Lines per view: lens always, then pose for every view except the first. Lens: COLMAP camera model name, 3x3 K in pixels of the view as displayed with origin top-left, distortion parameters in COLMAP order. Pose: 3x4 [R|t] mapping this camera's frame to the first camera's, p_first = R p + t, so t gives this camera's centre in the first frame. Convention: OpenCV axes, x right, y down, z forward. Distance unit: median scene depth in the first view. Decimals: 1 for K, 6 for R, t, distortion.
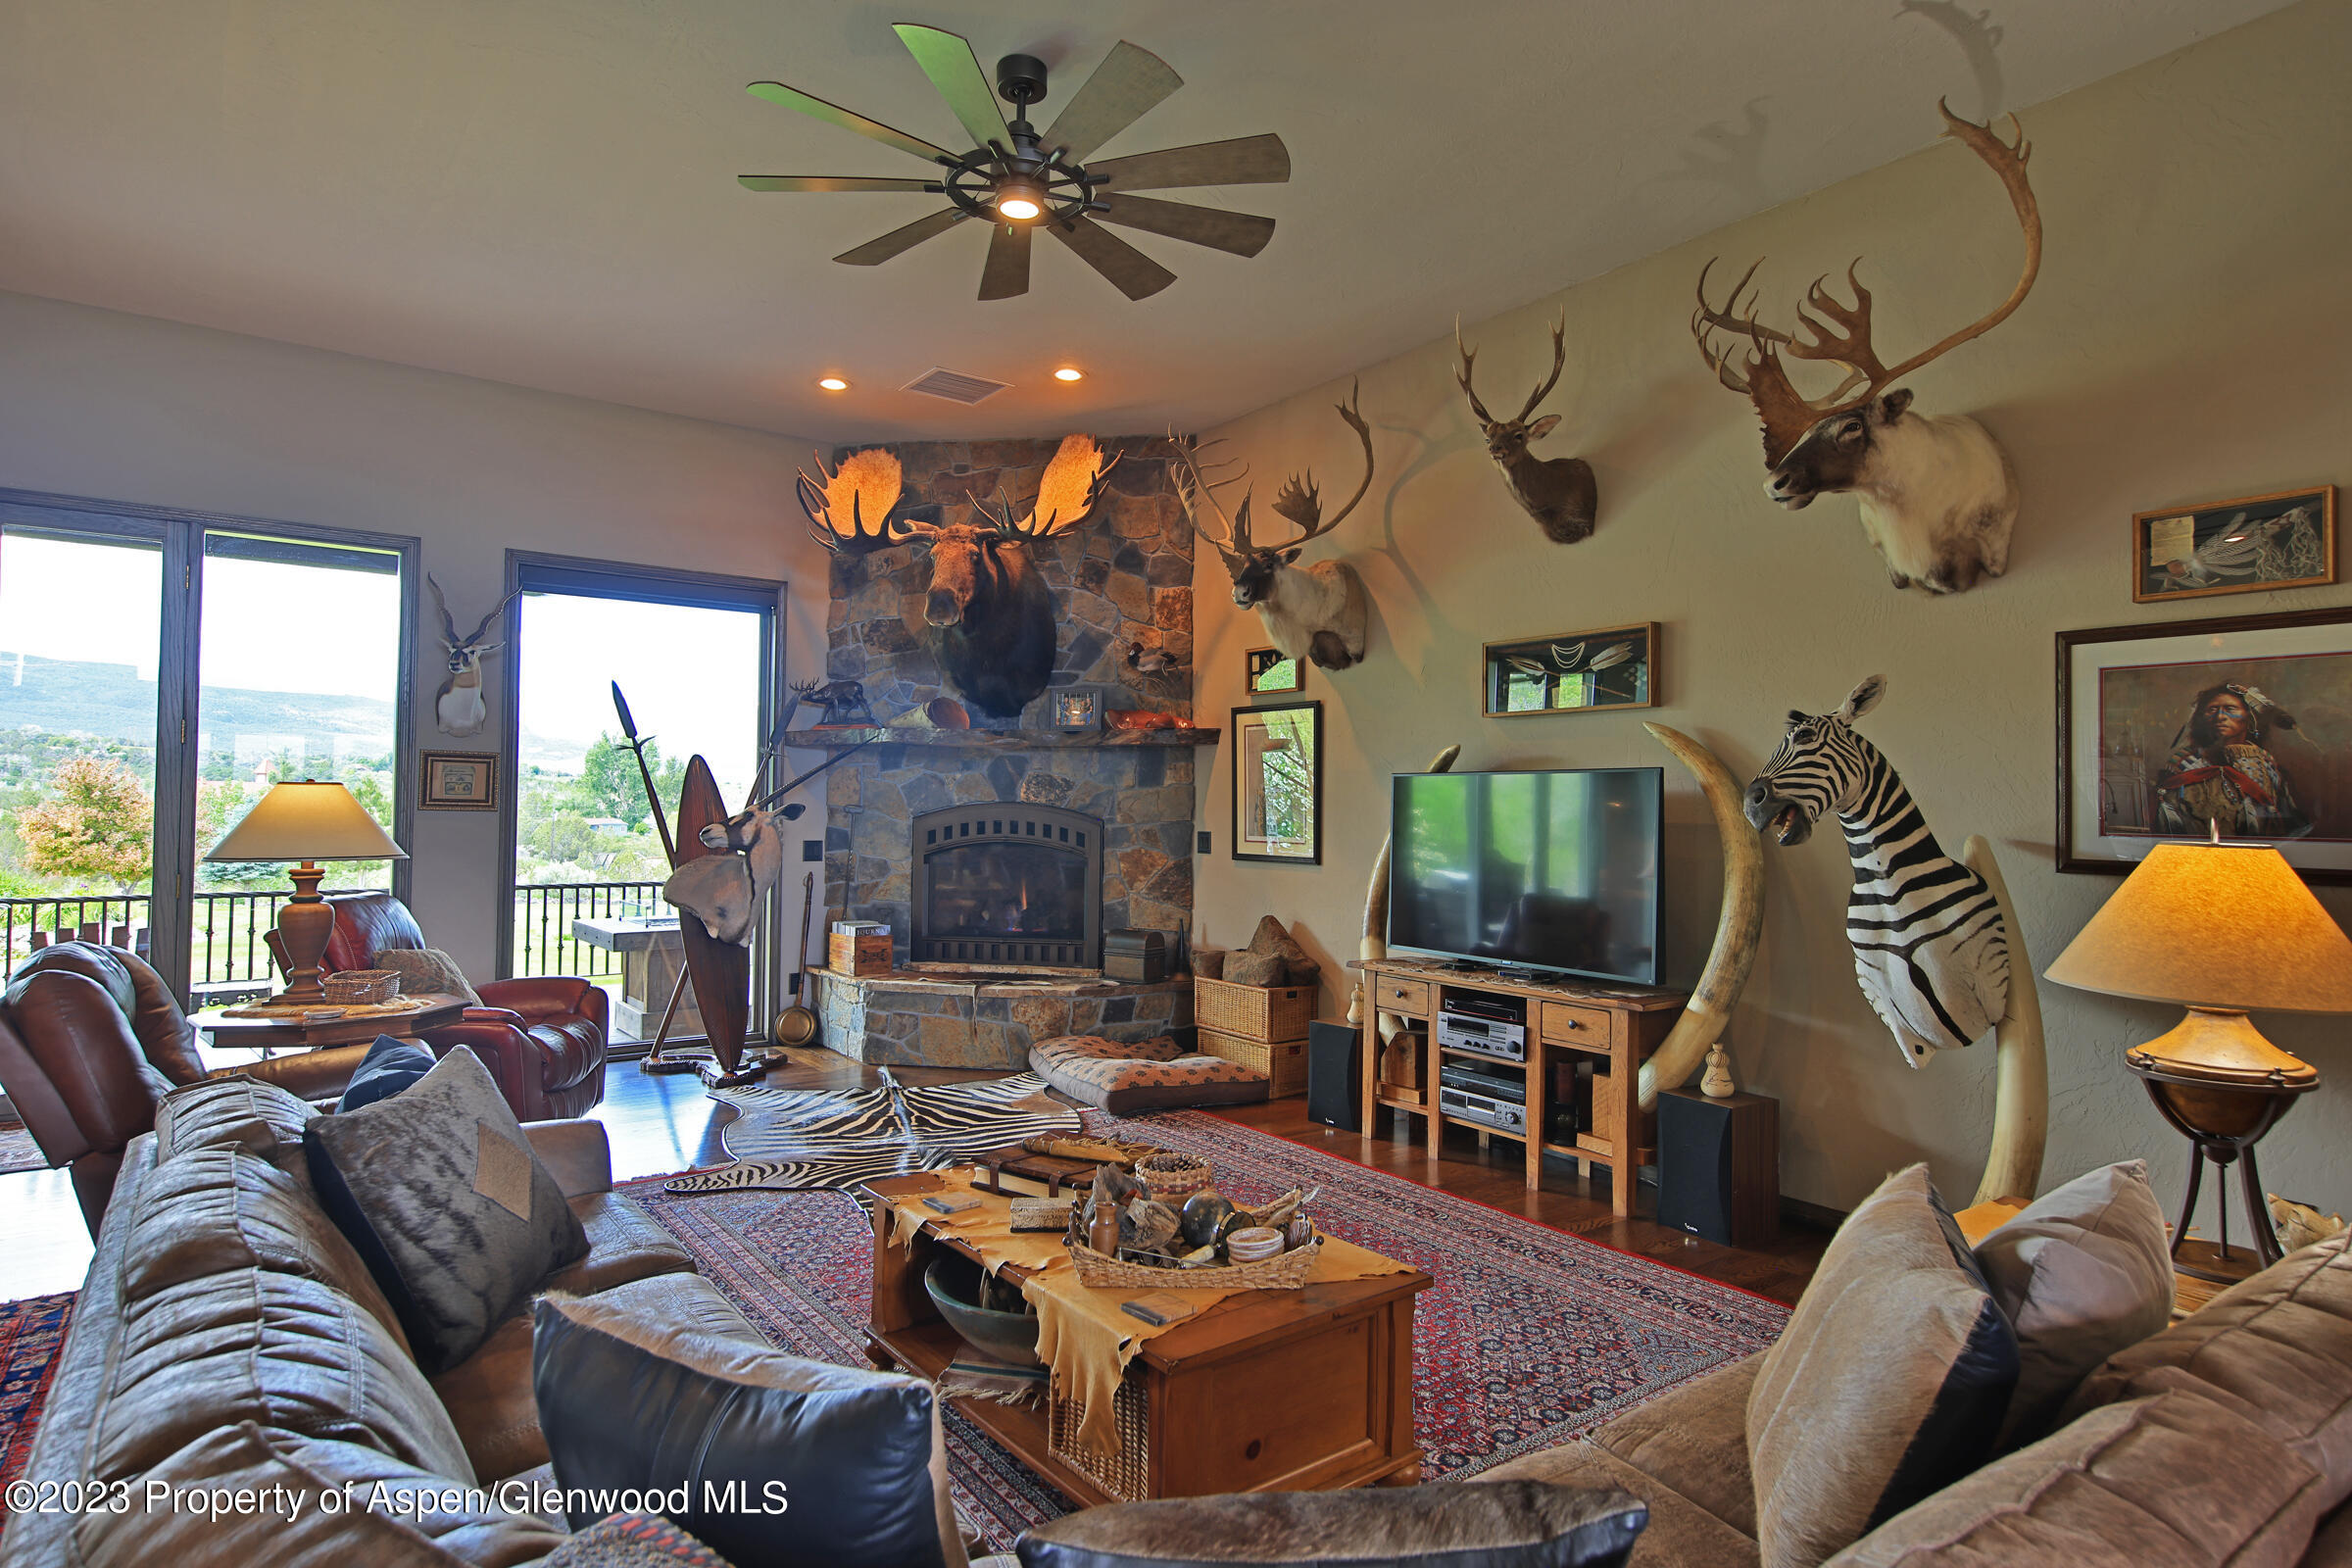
lens RADIAL K [[1282.1, 0, 1186.0], [0, 1282.1, 777.5], [0, 0, 1]] dist [0.022576, -0.000756]
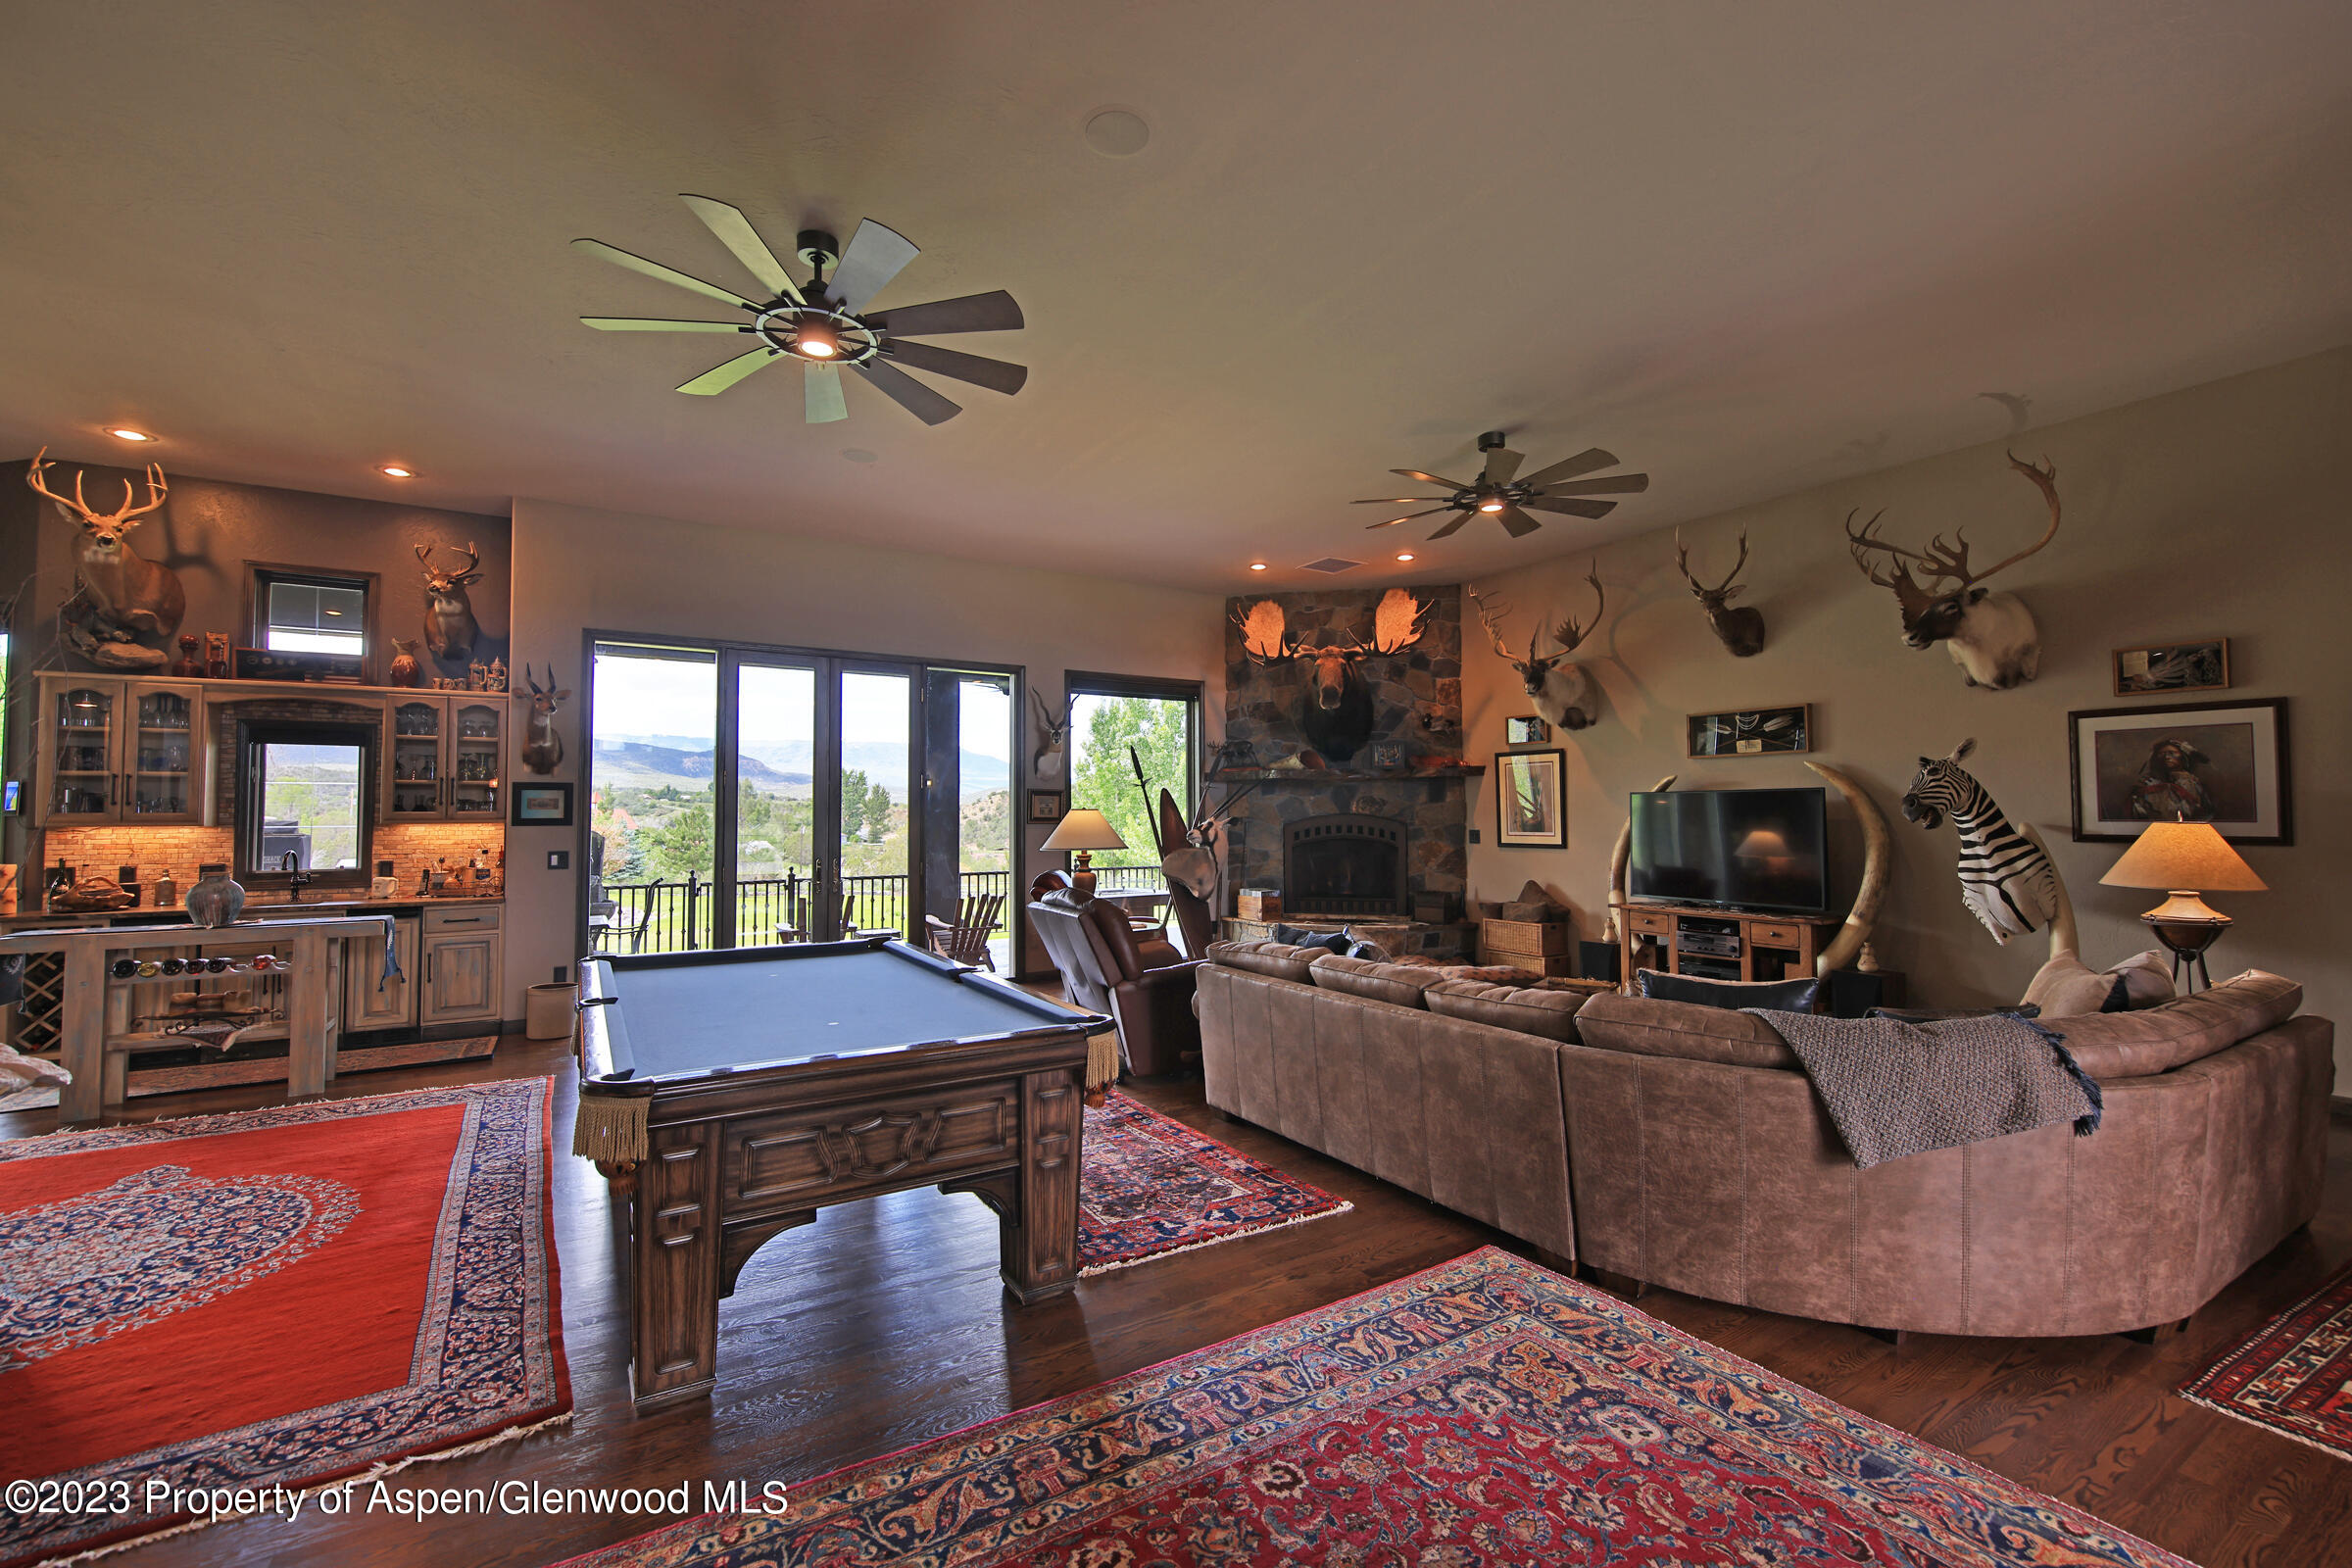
lens RADIAL K [[992.4, 0, 1181.5], [0, 992.4, 780.4], [0, 0, 1]] dist [0.006646, -0.001742]
pose [[0.996269, -0.019556, -0.084054, -0.363617], [0.018455, 0.999734, -0.013855, -0.013871], [0.084303, 0.012252, 0.996365, -0.402233]]
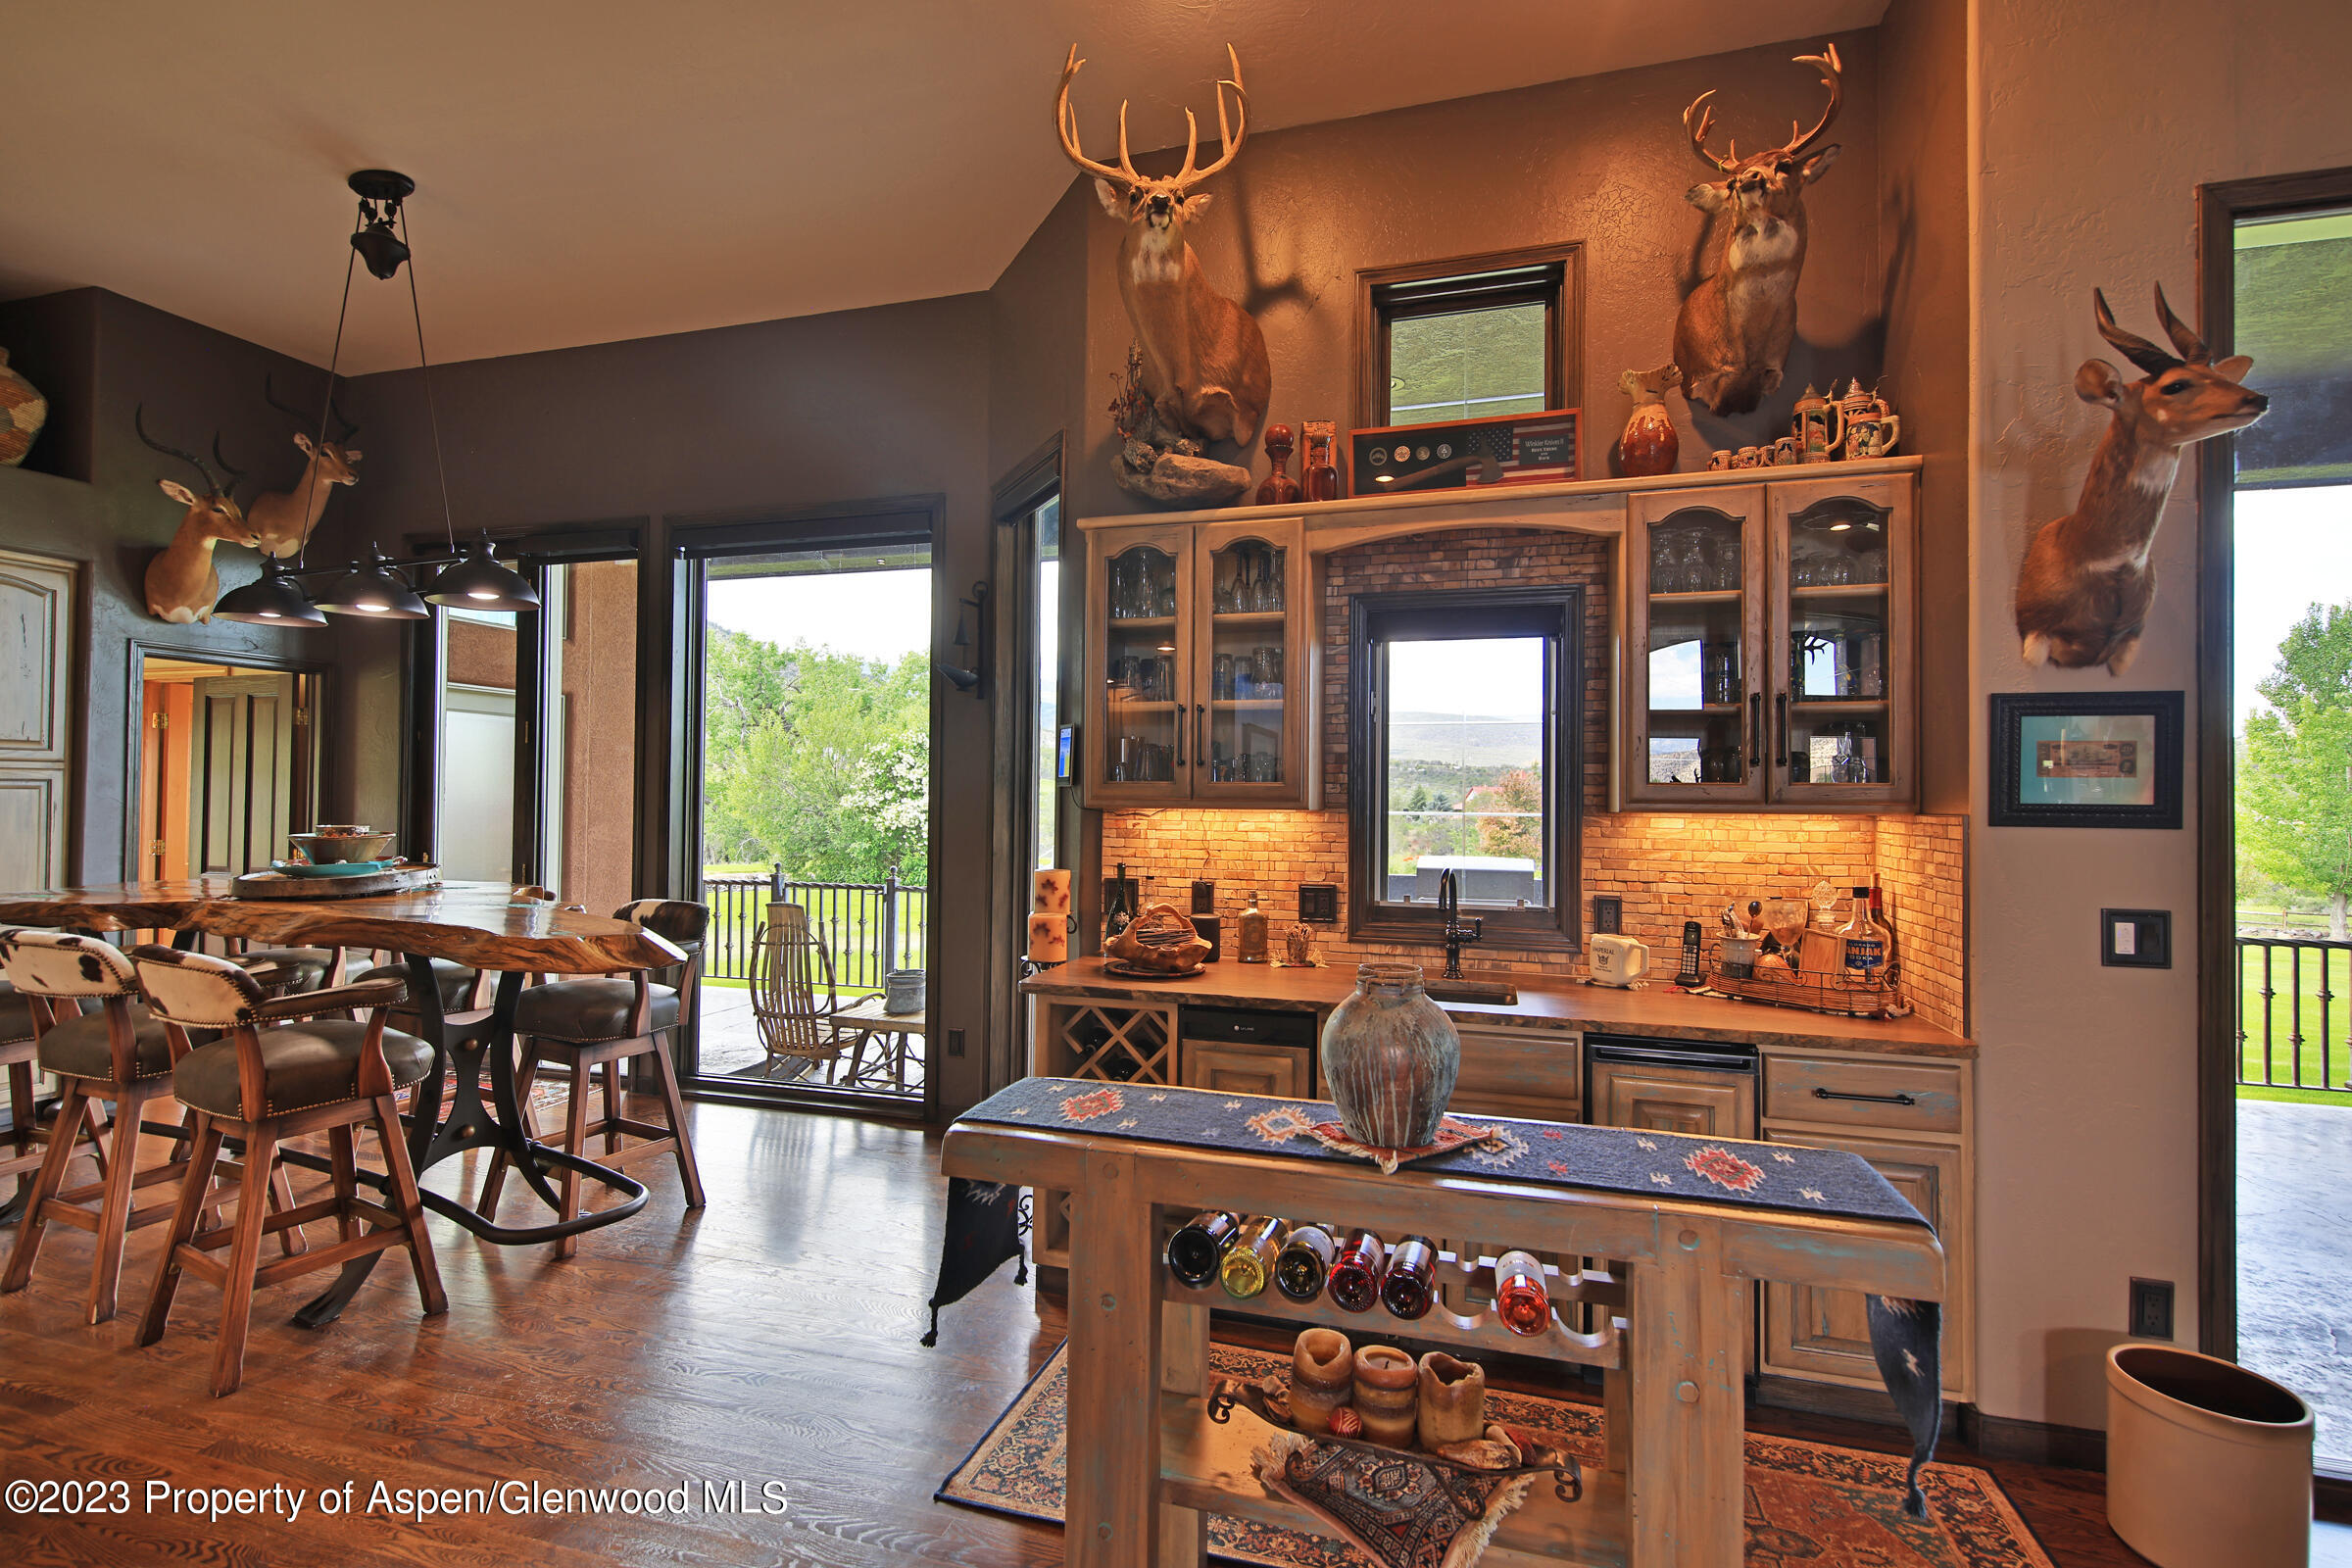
lens RADIAL K [[1073.2, 0, 1175.4], [0, 1073.2, 792.9], [0, 0, 1]] dist [0.003264, 0.000233]
pose [[0.598962, -0.007956, -0.800738, -1.188058], [0.017948, 0.999833, 0.003491, -0.010917], [0.800576, -0.016463, 0.599005, 0.262701]]
